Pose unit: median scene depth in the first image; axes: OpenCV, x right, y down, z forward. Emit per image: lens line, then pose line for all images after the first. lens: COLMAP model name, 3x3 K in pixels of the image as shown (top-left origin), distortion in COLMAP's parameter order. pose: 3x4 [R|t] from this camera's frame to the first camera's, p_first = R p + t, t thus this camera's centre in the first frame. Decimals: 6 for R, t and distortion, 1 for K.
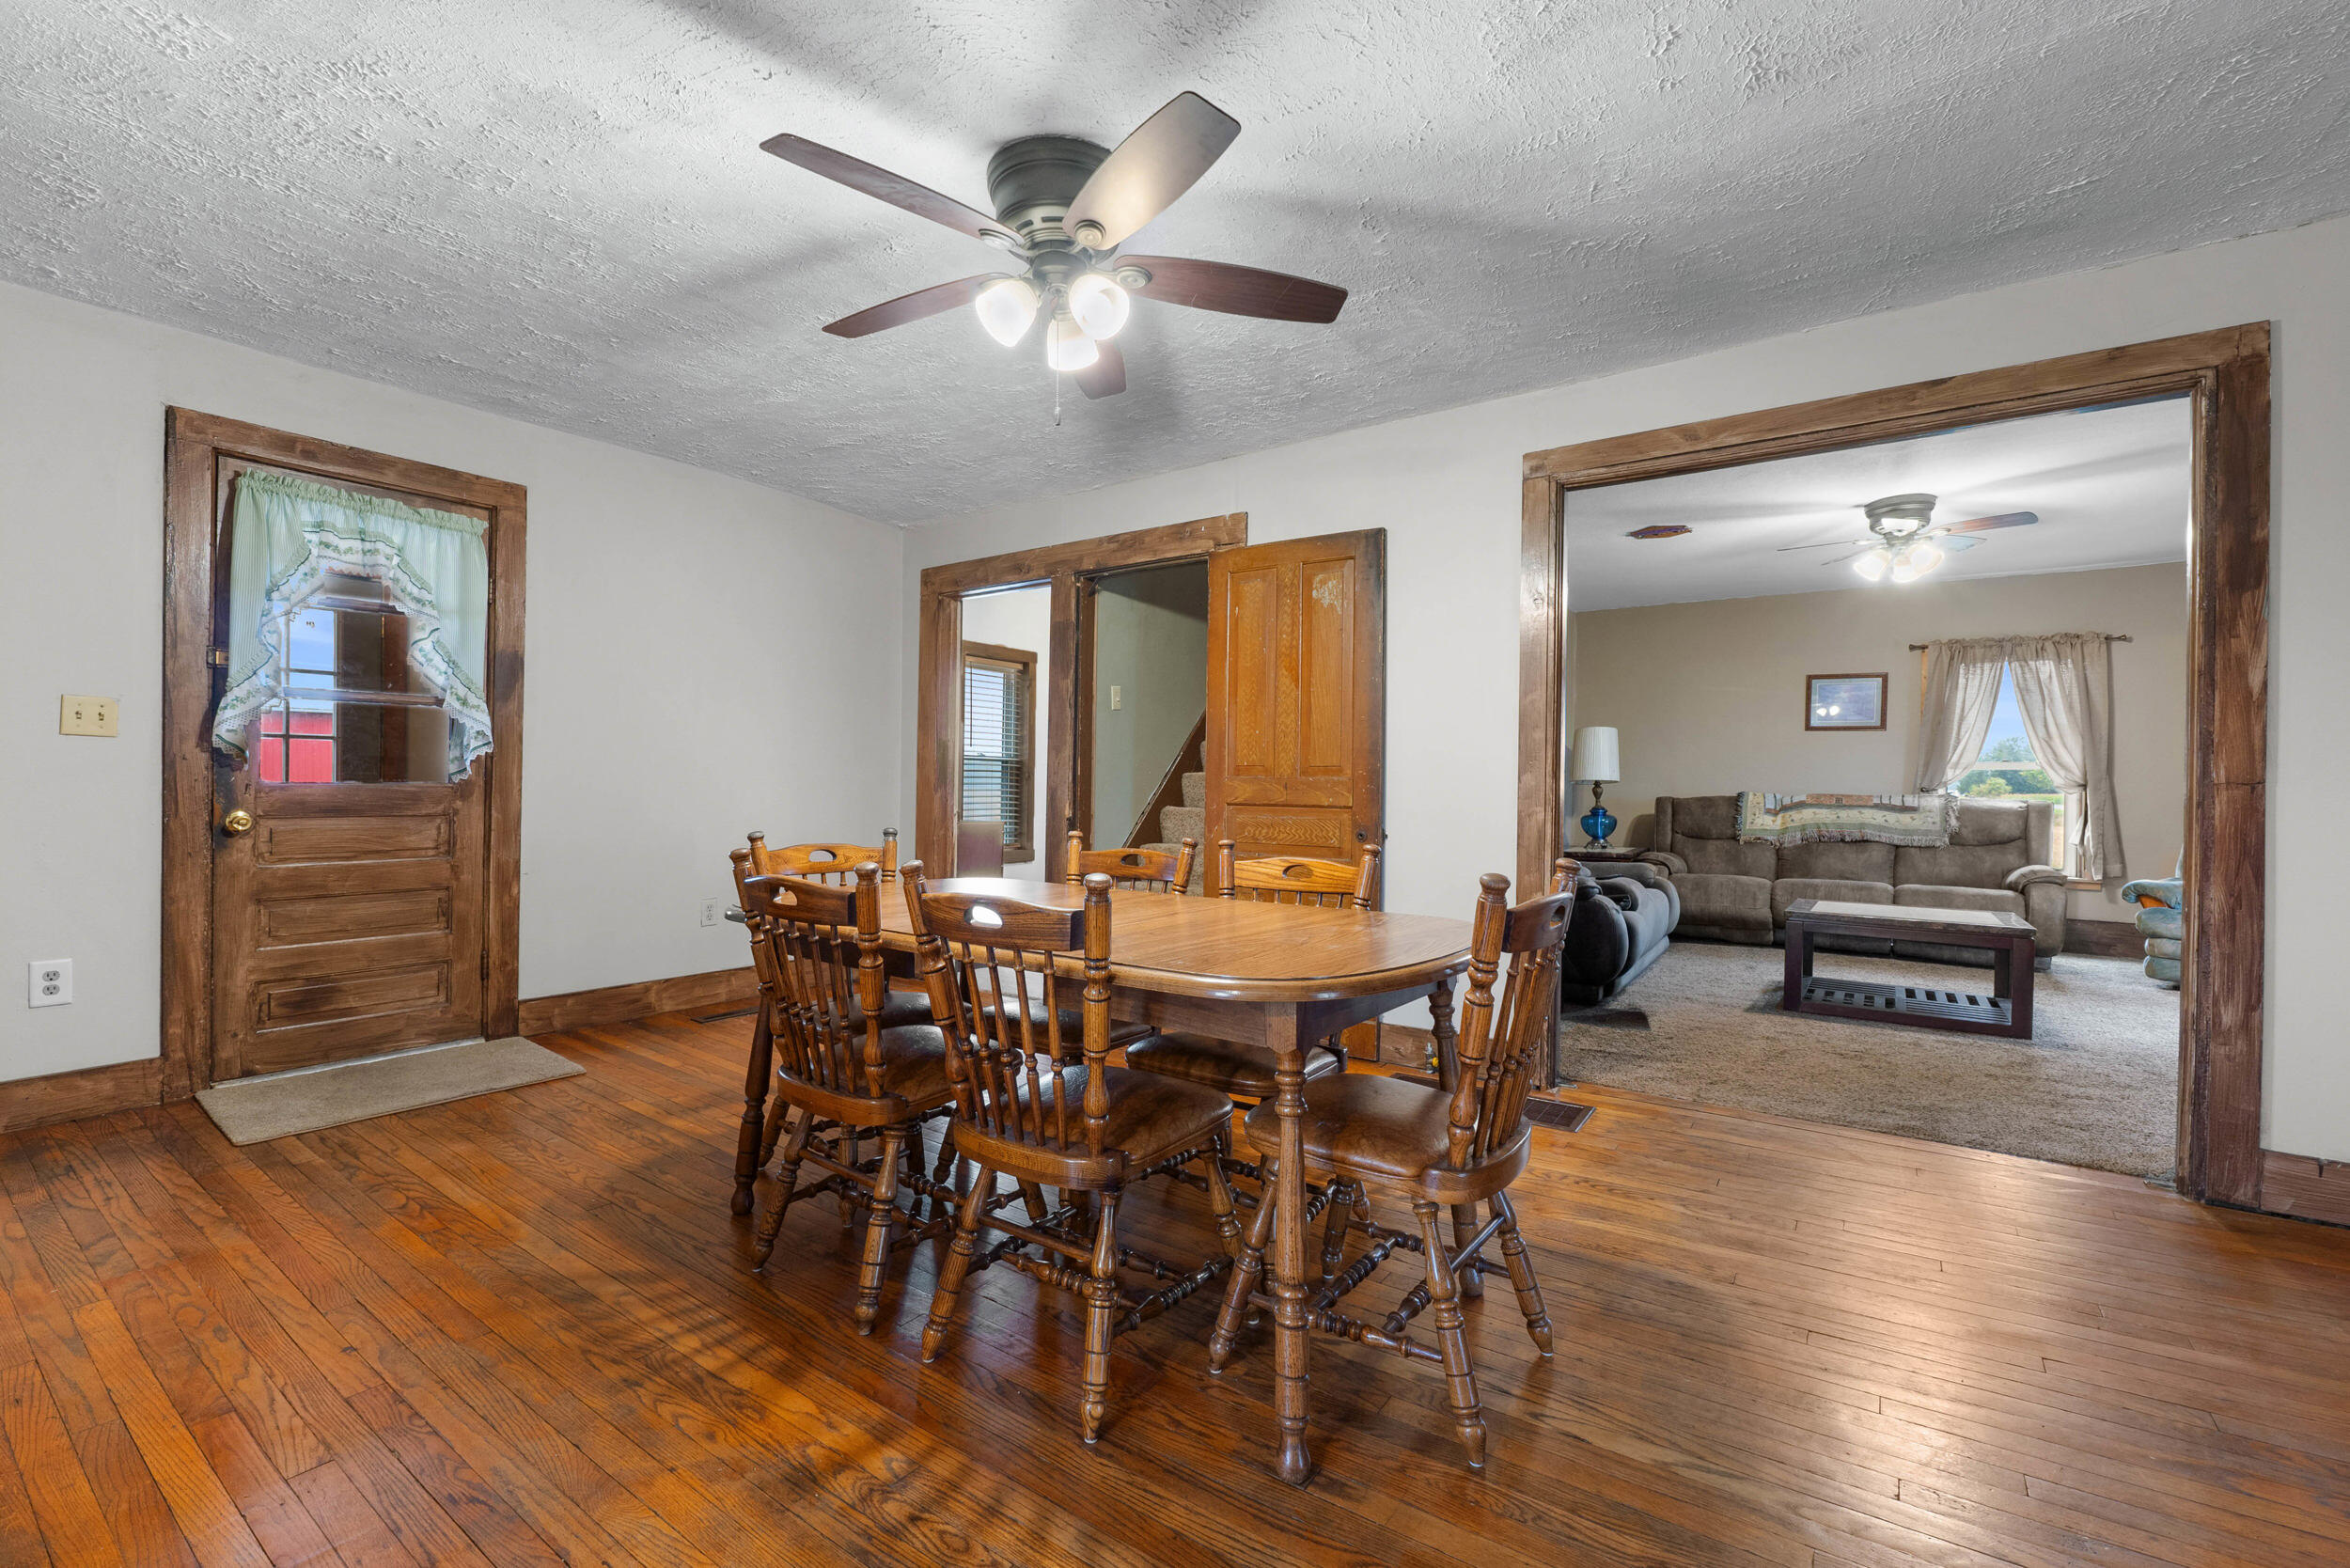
lens RADIAL K [[996.6, 0, 1185.6], [0, 996.6, 790.3], [0, 0, 1]] dist [0.008564, -0.001096]
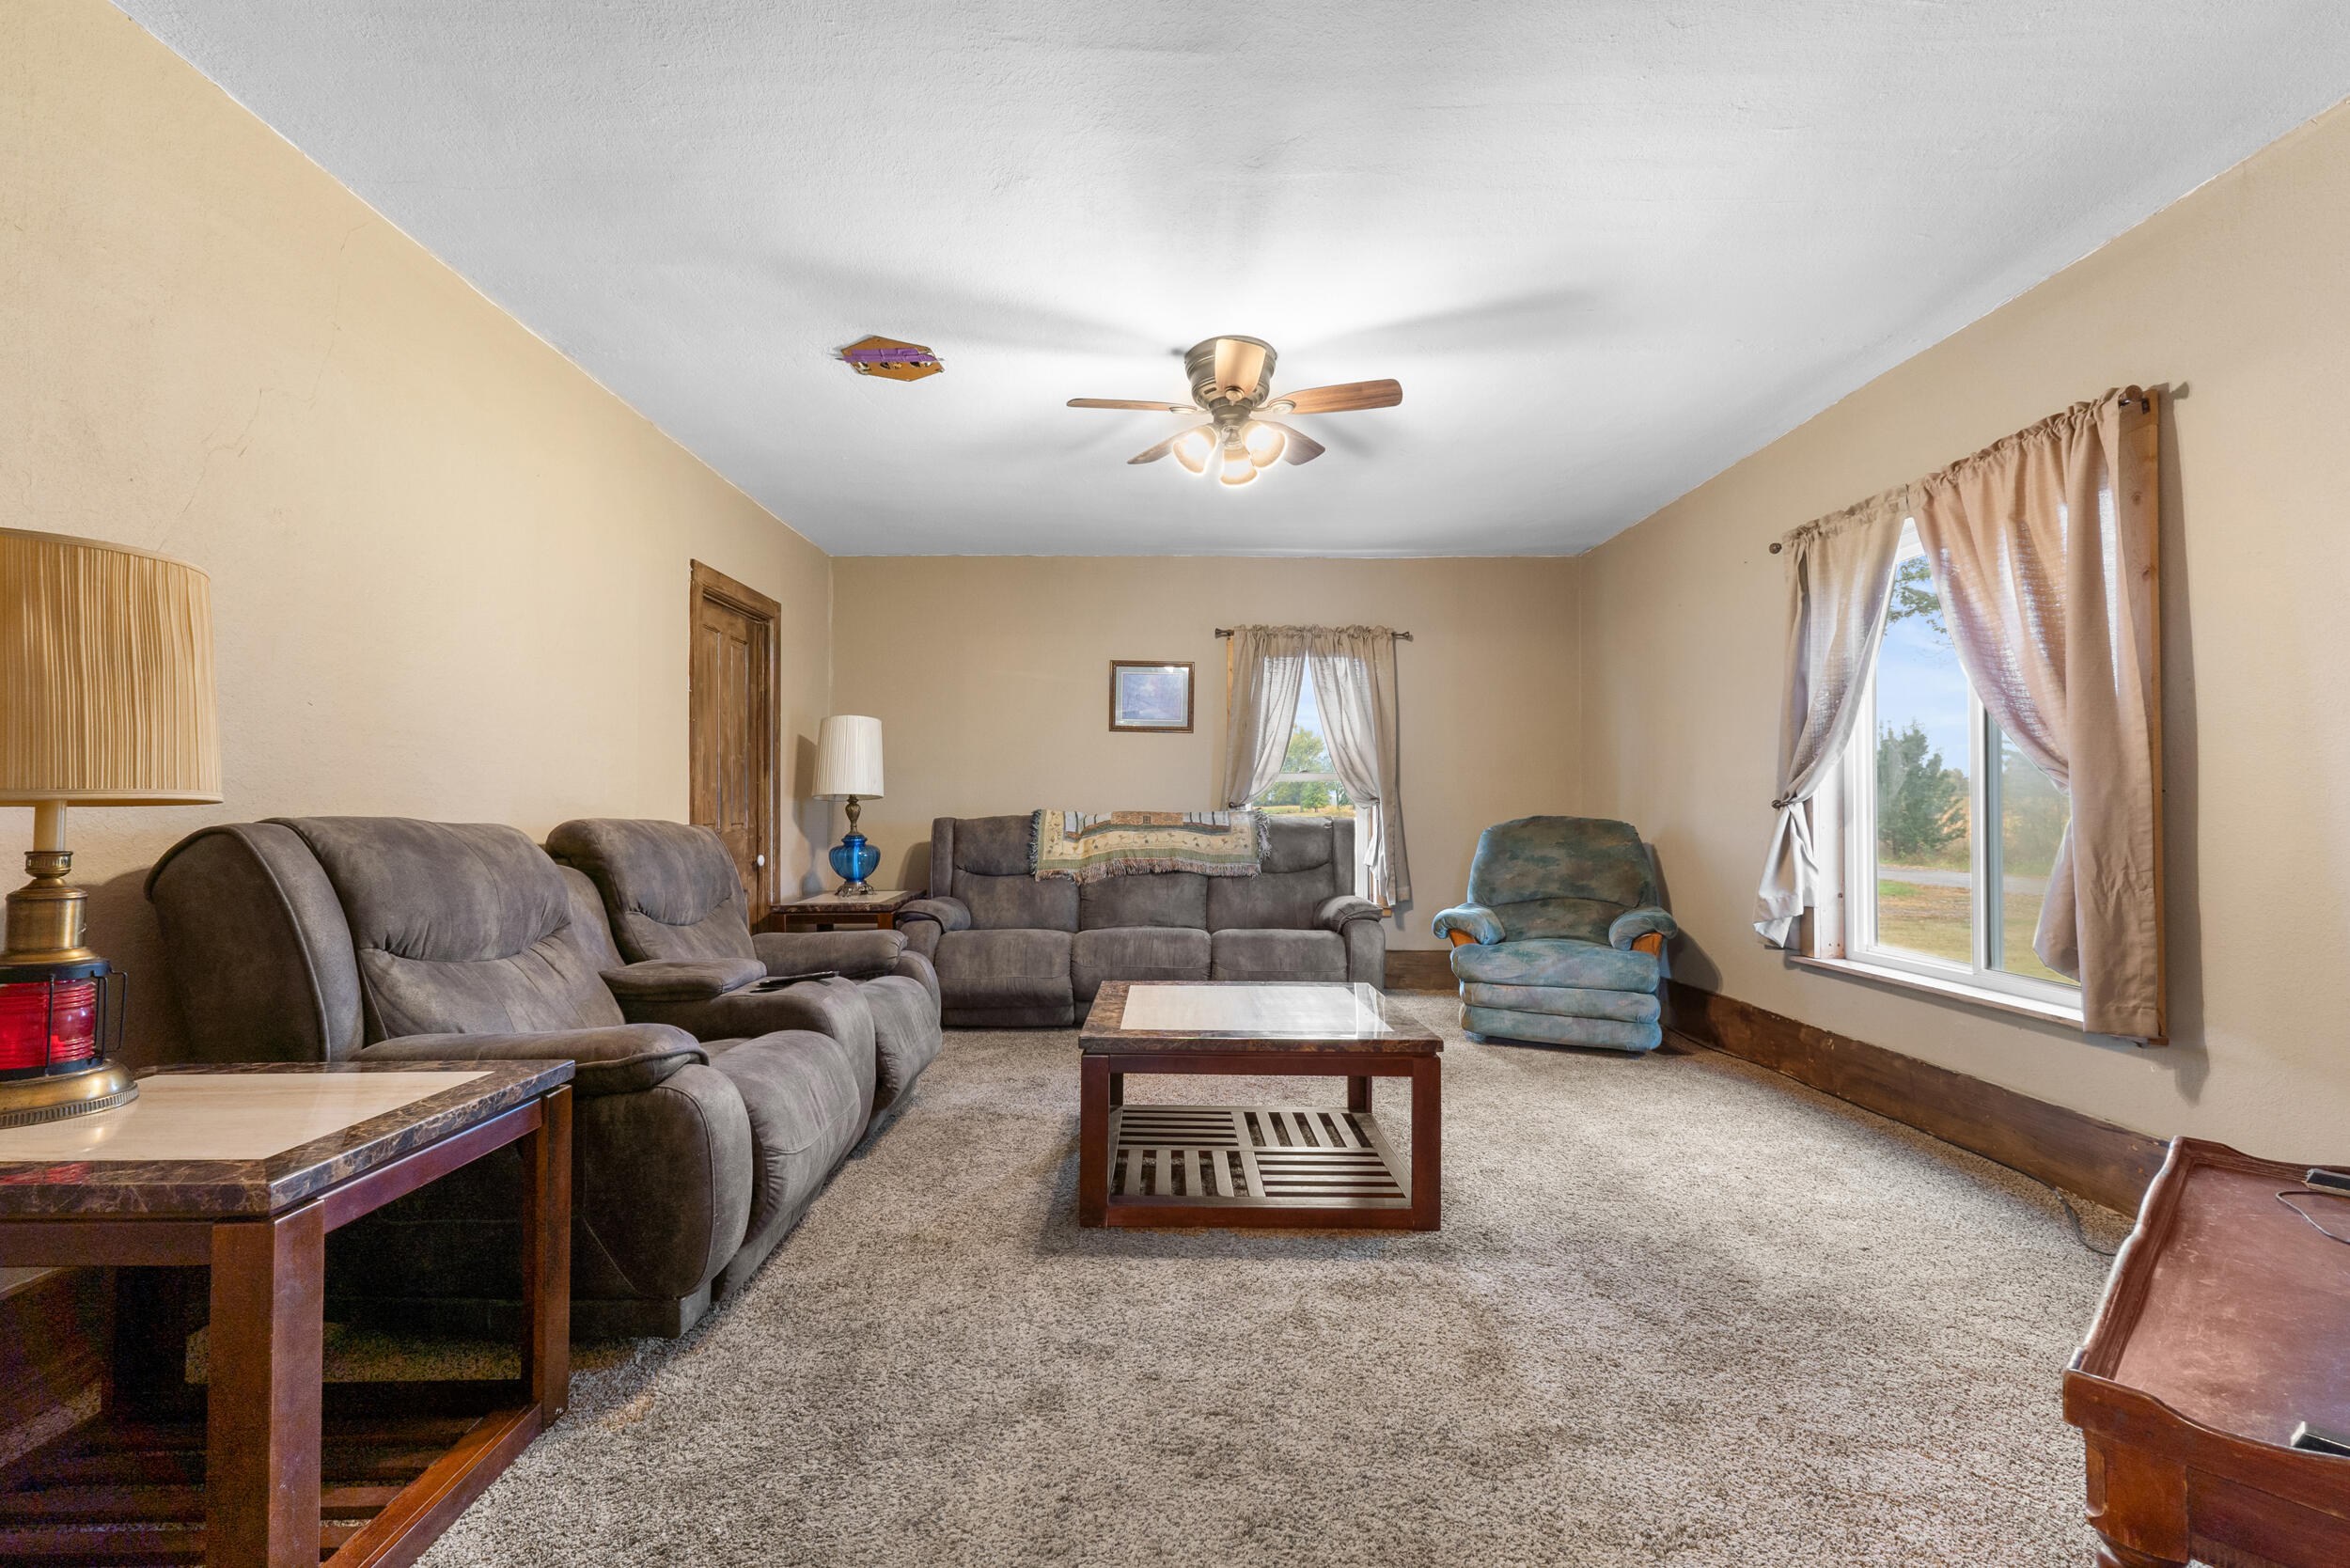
lens RADIAL K [[996.6, 0, 1178.8], [0, 996.6, 797.3], [0, 0, 1]] dist [0.008564, -0.001096]
pose [[0.811894, -0.004979, 0.583783, 0.228087], [0.010480, 0.999927, -0.006046, -0.002433], [-0.583710, 0.011027, 0.811887, 0.367813]]
